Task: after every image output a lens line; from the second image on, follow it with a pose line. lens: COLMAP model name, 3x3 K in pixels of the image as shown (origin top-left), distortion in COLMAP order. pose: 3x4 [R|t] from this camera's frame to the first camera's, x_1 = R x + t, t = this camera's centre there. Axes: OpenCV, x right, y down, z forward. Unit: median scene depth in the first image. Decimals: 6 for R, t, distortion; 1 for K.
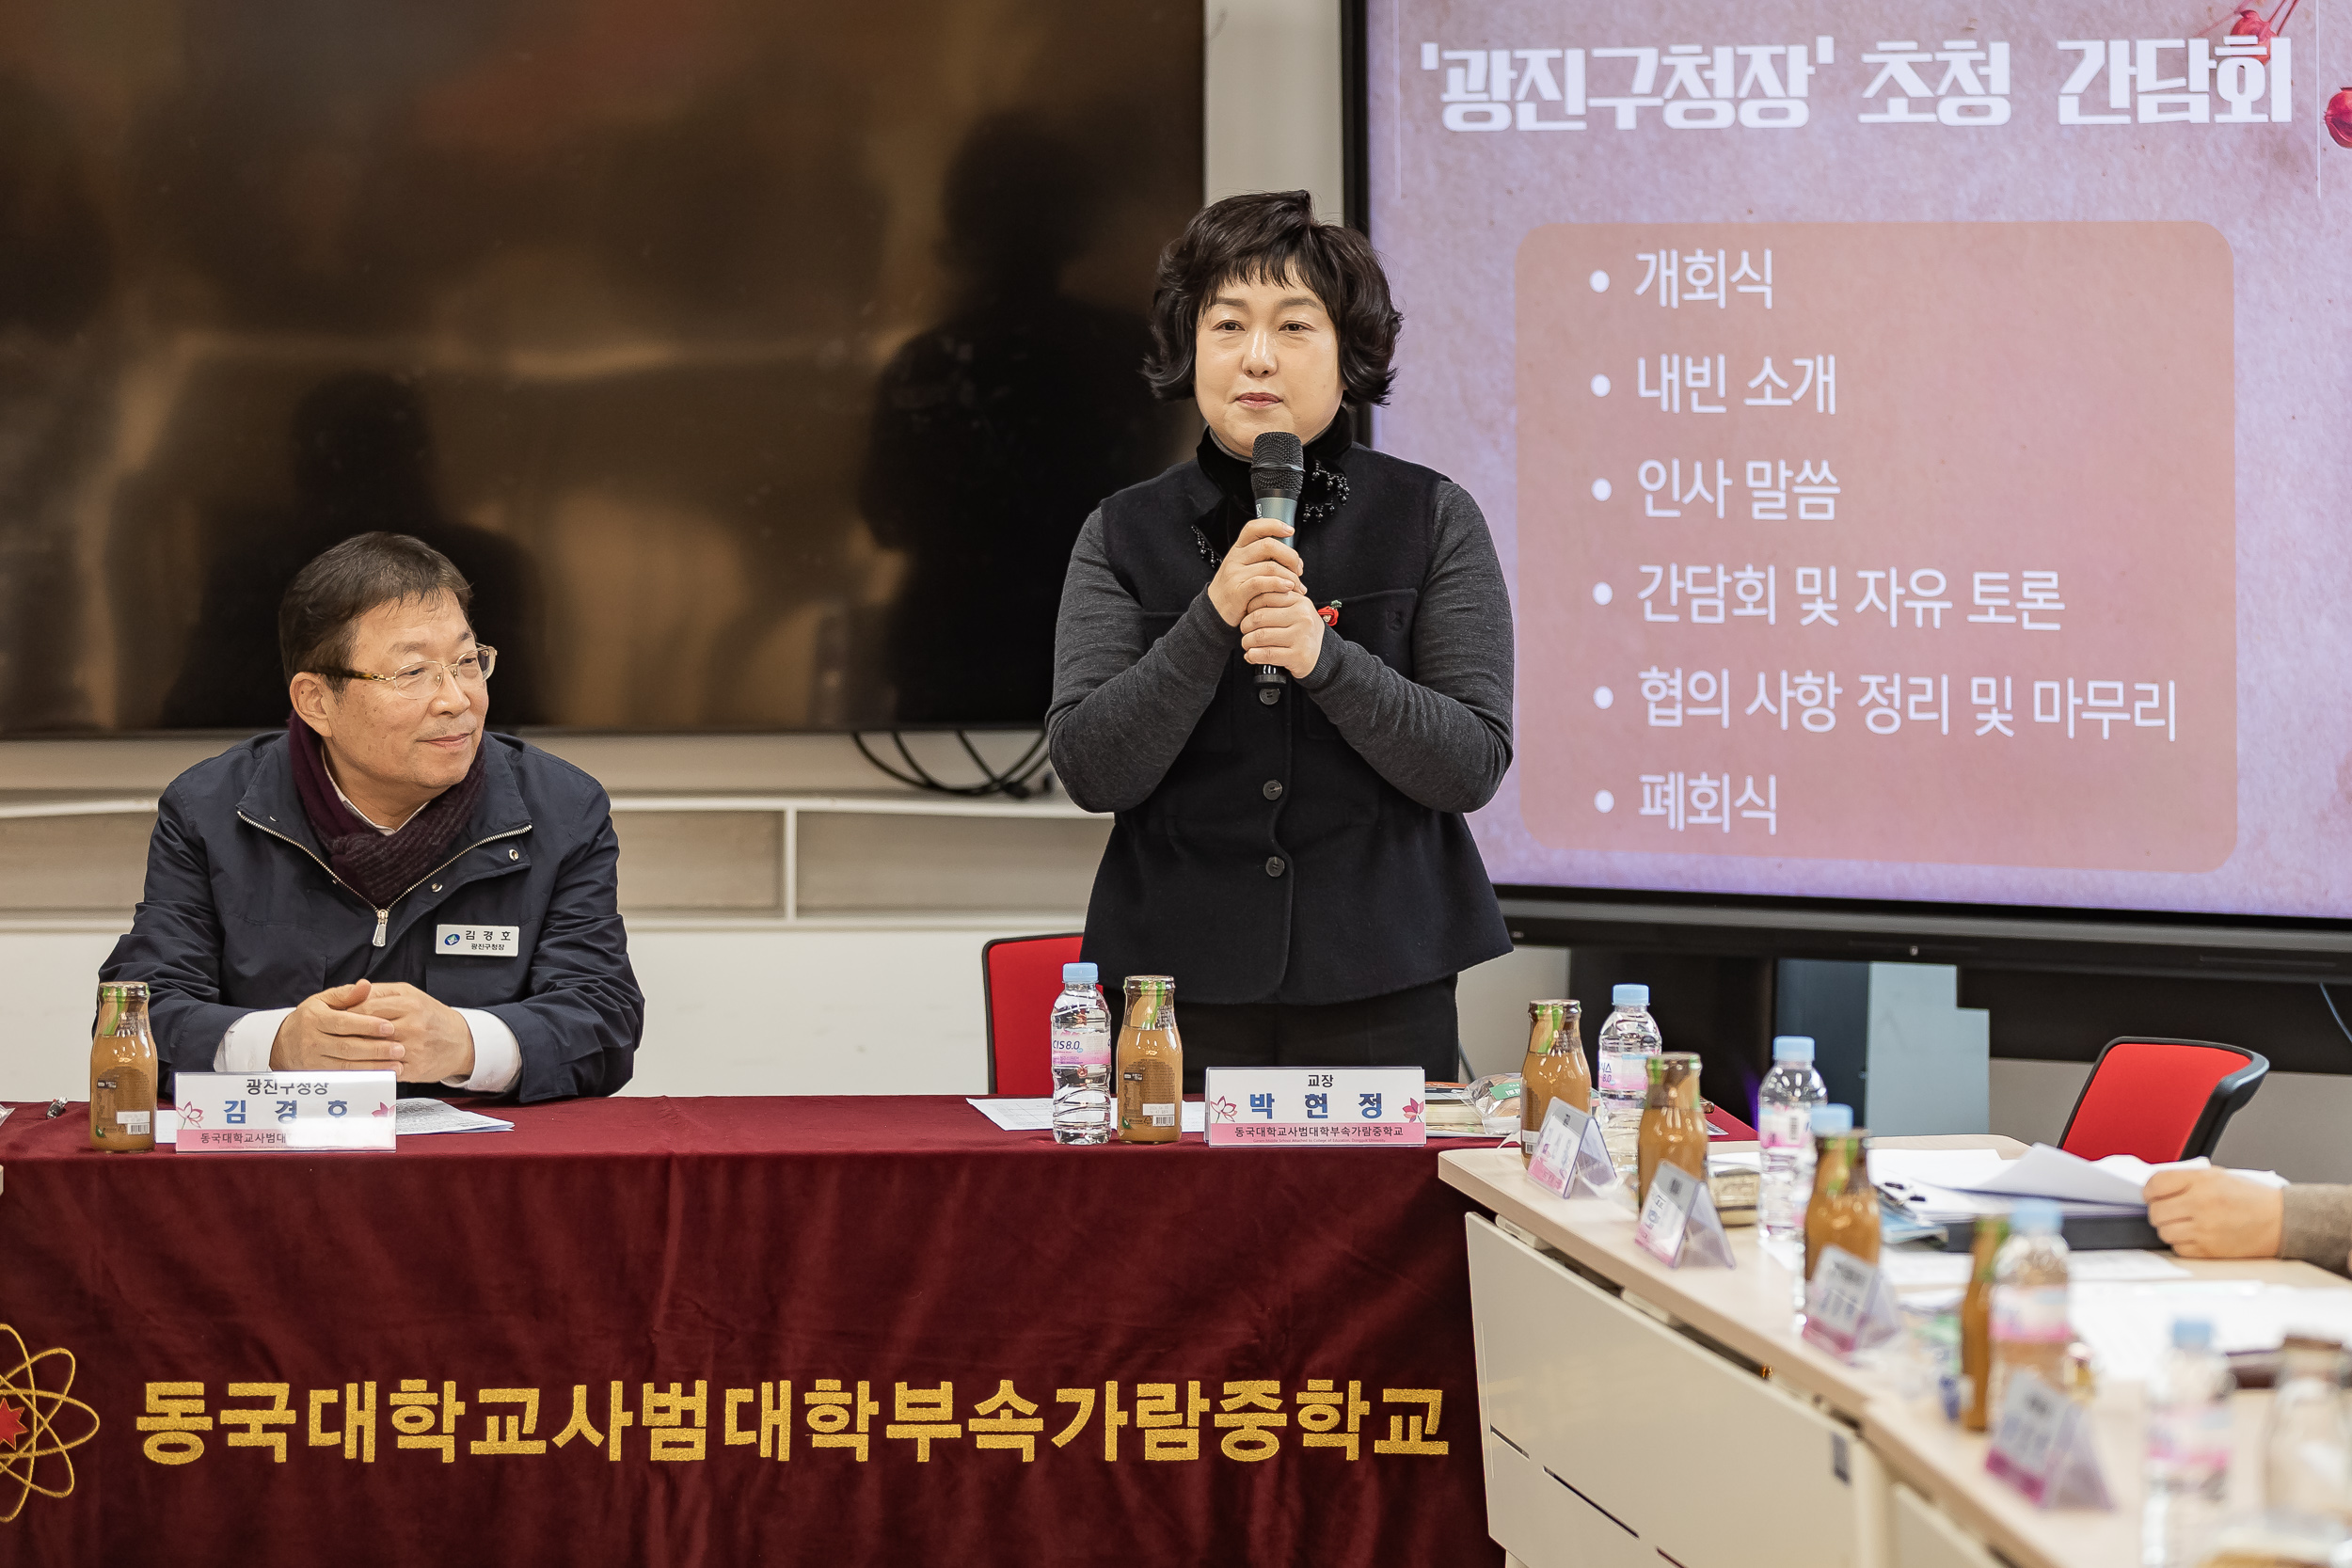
lens RADIAL K [[9727.0, 0, 1329.0], [0, 9727.0, 630.5], [0, 0, 1]] dist [0.142325, 0.000000]
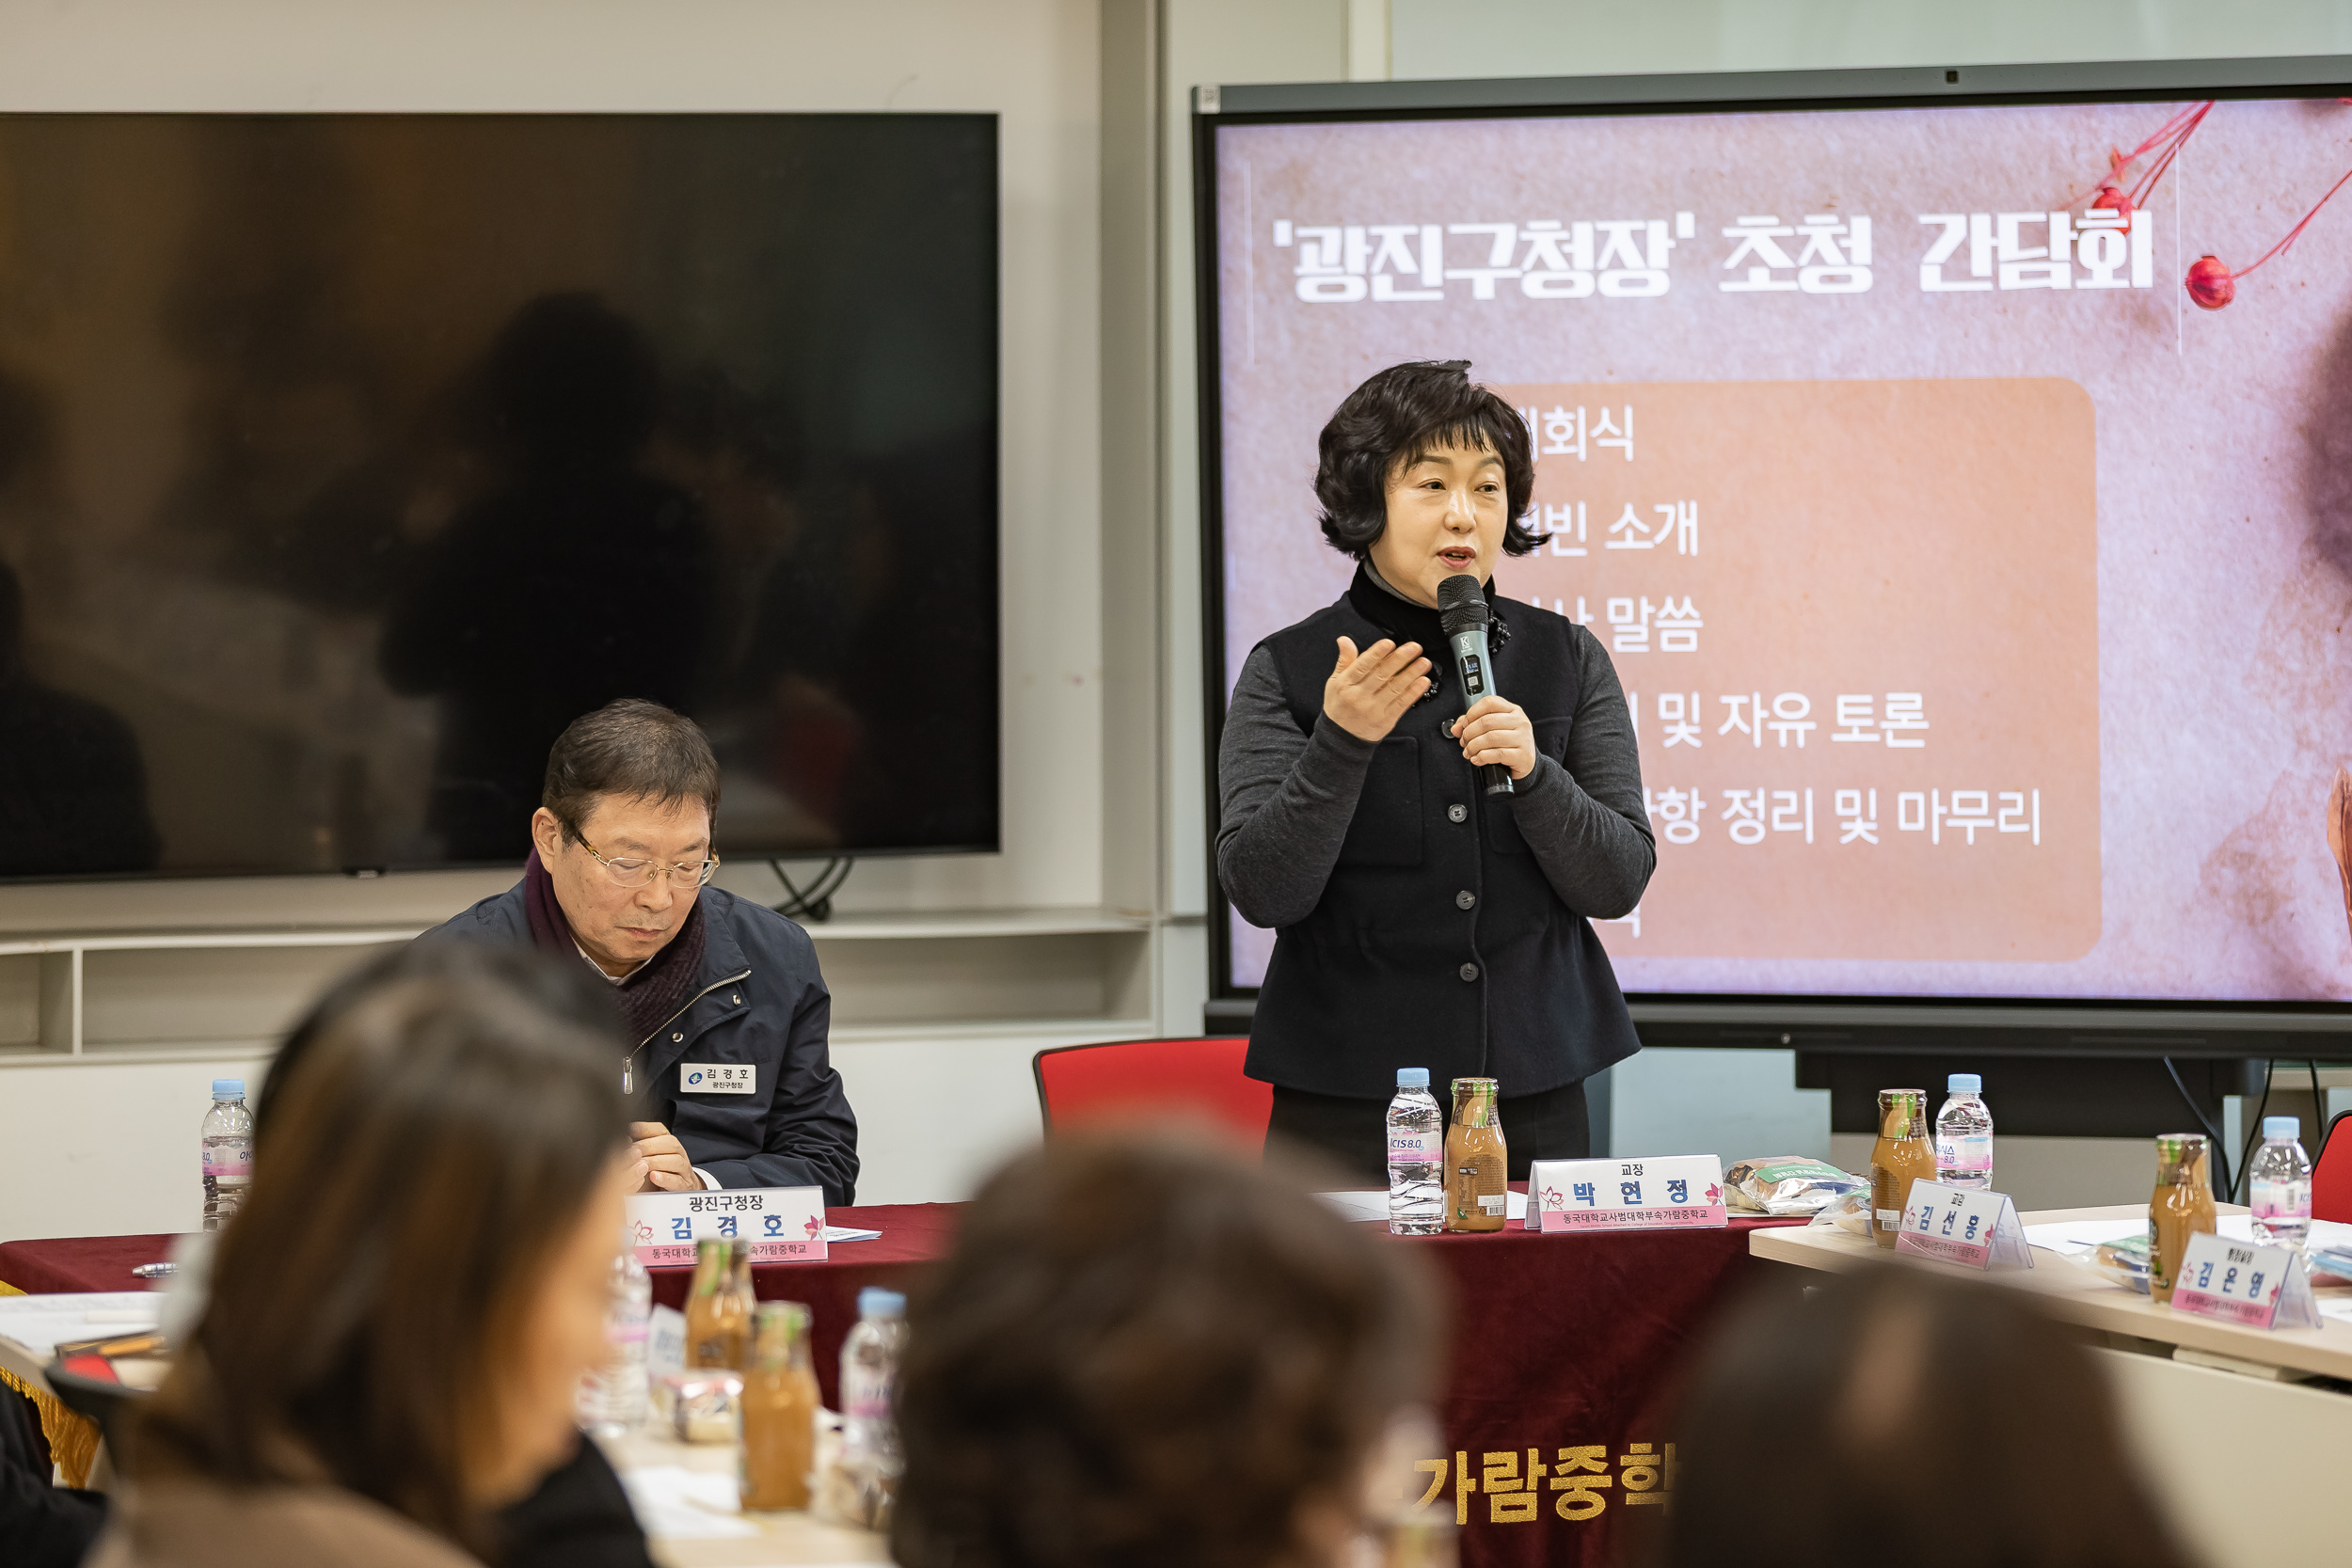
lens RADIAL K [[8787.0, 0, 1189.0], [0, 8787.0, 781.0], [0, 0, 1]] dist [0.244129, 0.000000]
pose [[0.973784, -0.020000, 0.226594, -0.238556], [0.019172, 0.999799, 0.005857, -0.003661], [-0.226666, -0.001359, 0.973972, 0.041901]]
